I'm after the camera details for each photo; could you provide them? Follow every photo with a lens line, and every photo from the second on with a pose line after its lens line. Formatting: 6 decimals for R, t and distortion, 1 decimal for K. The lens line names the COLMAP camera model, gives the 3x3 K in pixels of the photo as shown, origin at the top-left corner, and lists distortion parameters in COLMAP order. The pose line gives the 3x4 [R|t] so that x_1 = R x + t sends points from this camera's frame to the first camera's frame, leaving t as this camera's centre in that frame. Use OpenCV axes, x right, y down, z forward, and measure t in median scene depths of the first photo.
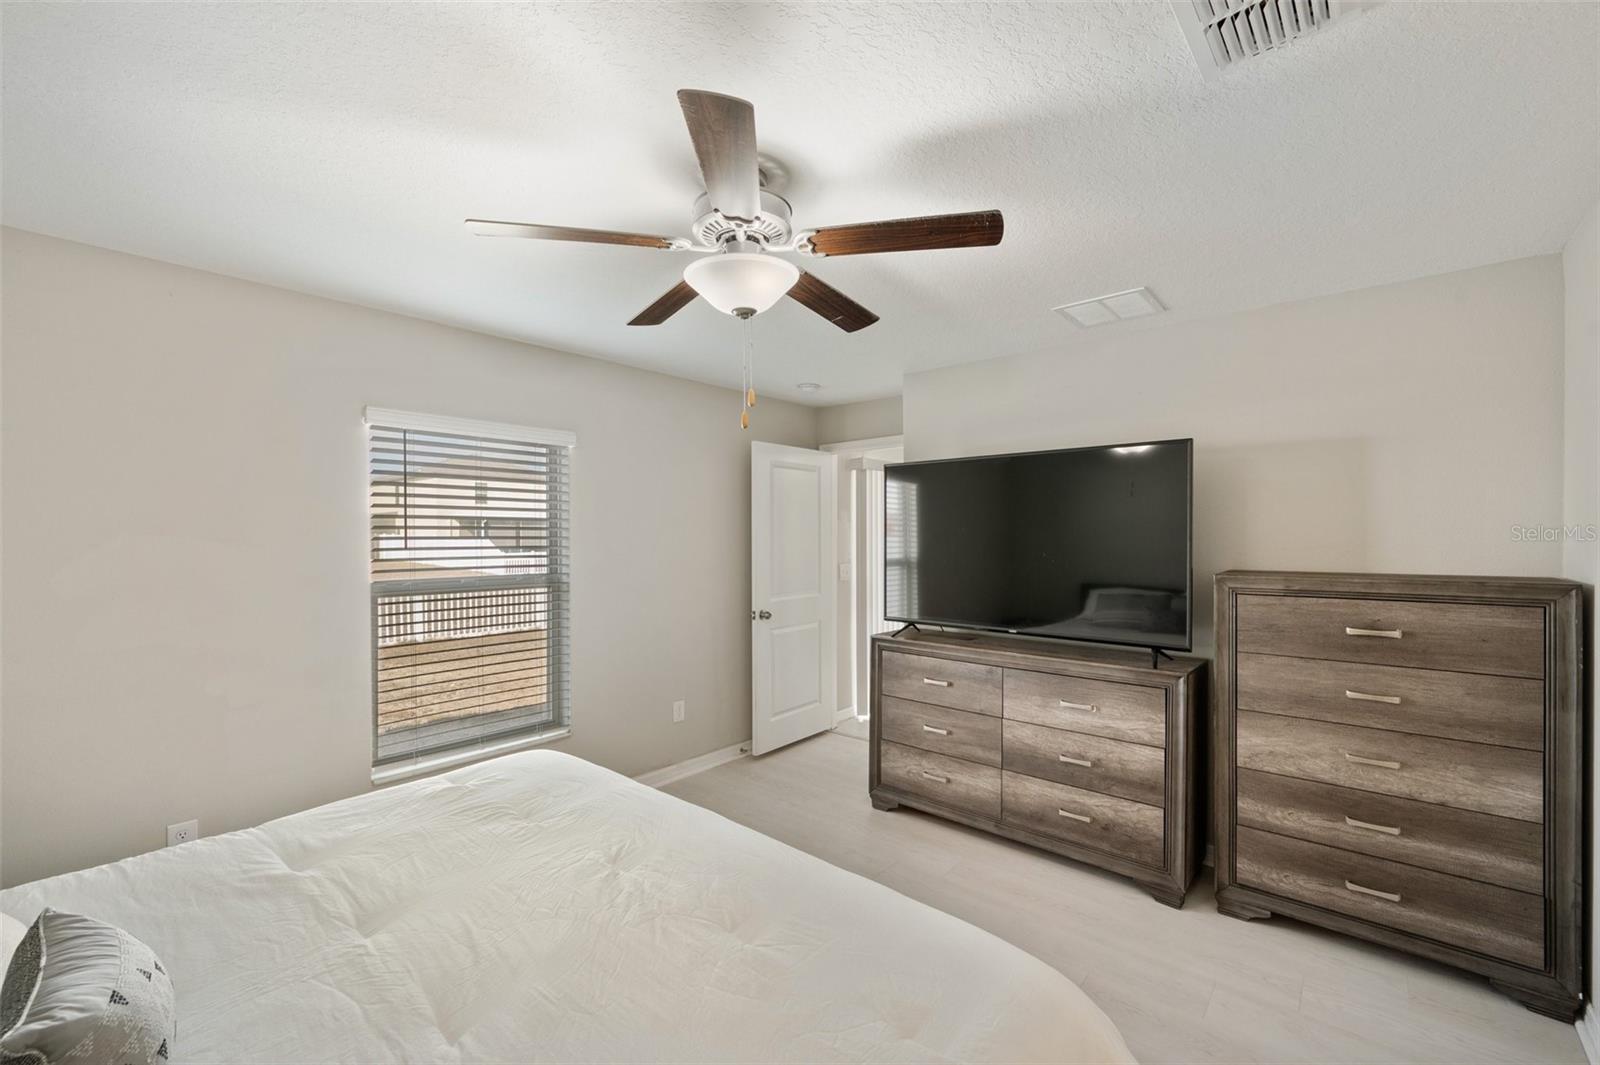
lens RADIAL K [[671.6, 0, 808.5], [0, 671.6, 538.0], [0, 0, 1]] dist [0.001686, -0.000507]
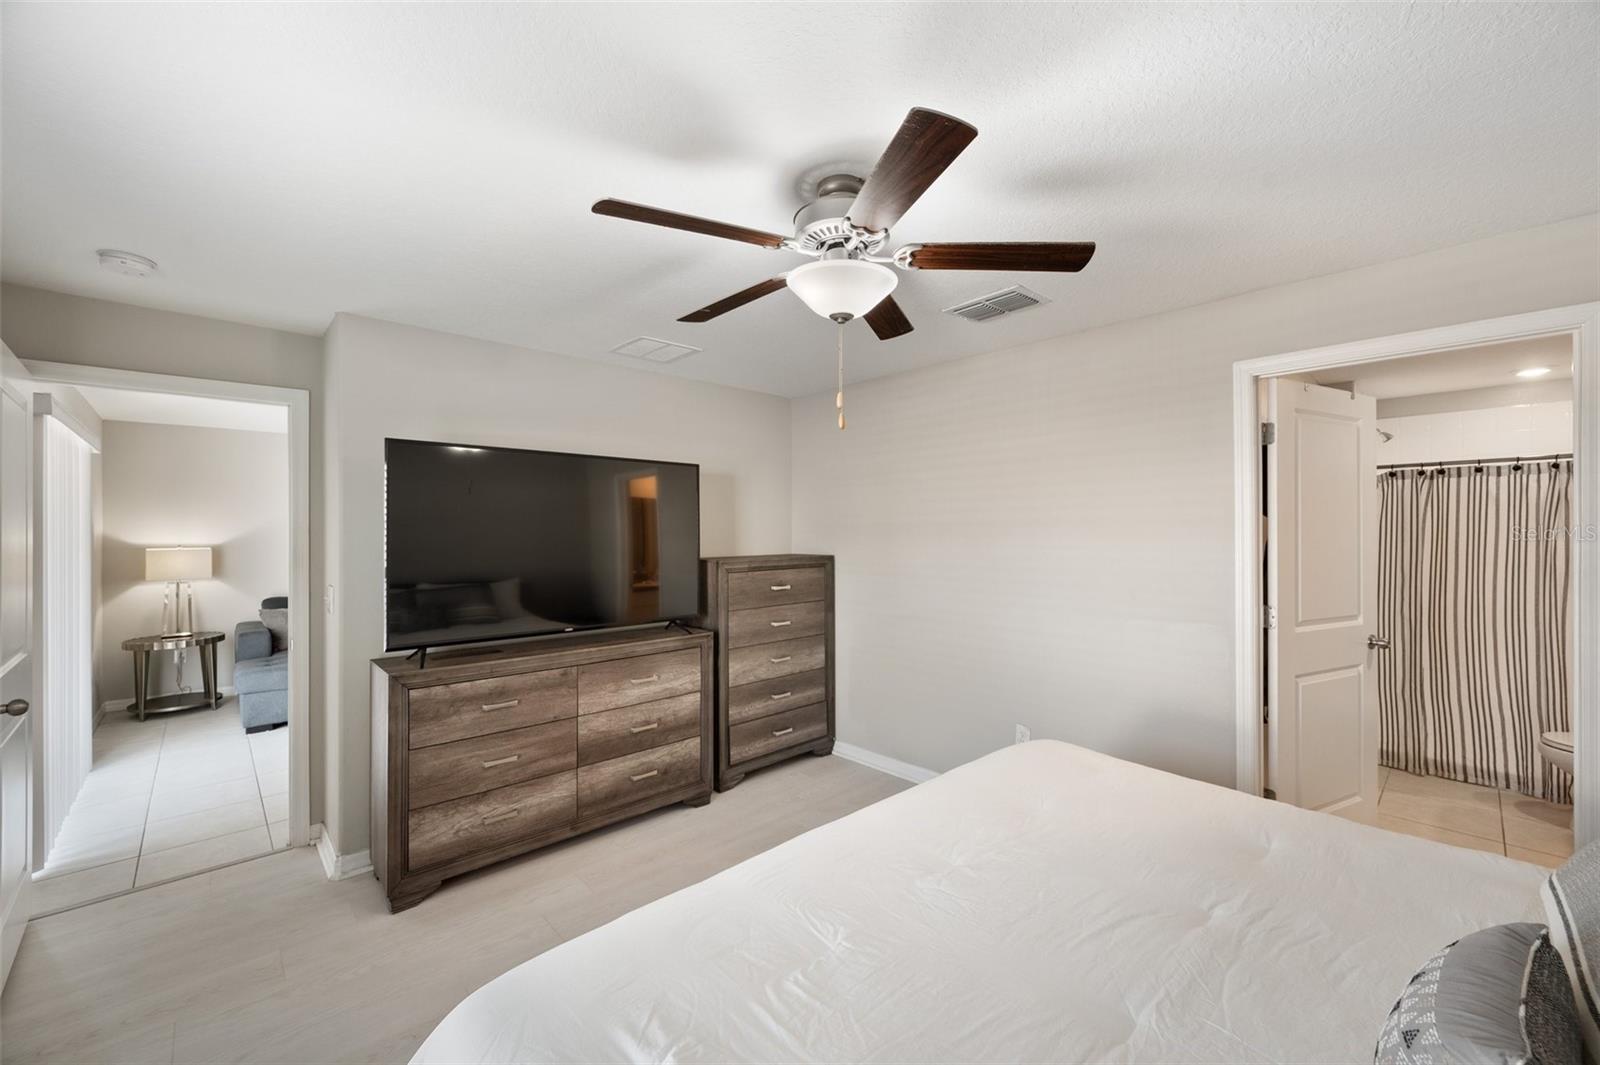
lens RADIAL K [[635.3, 0, 815.6], [0, 635.3, 527.6], [0, 0, 1]] dist [-0.000609, 0.000544]
pose [[0.084910, 0.010519, 0.996333, -0.689798], [0.007051, 0.999913, -0.011157, -0.000249], [-0.996364, 0.007972, 0.084828, 0.620266]]
